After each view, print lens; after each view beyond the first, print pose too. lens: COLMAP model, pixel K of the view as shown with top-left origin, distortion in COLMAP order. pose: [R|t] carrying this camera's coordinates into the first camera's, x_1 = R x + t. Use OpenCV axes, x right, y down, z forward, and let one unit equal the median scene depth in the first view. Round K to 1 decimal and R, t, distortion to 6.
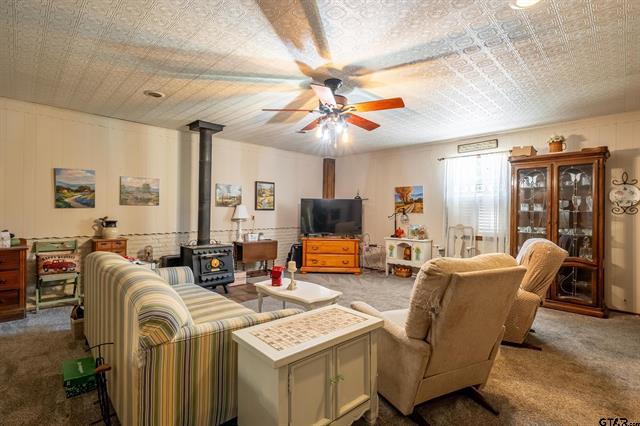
lens RADIAL K [[302.3, 0, 316.7], [0, 302.3, 211.9], [0, 0, 1]] dist [-0.005087, -0.000481]
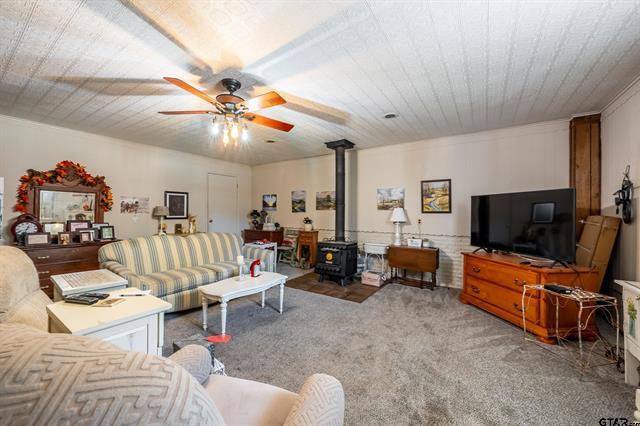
lens RADIAL K [[243.6, 0, 317.6], [0, 243.6, 211.4], [0, 0, 1]] dist [0.000122, -0.000017]
pose [[0.215355, -0.016312, -0.976400, 0.458319], [-0.007750, 0.999800, -0.018412, 0.005102], [0.976505, 0.011532, 0.215186, 0.565393]]
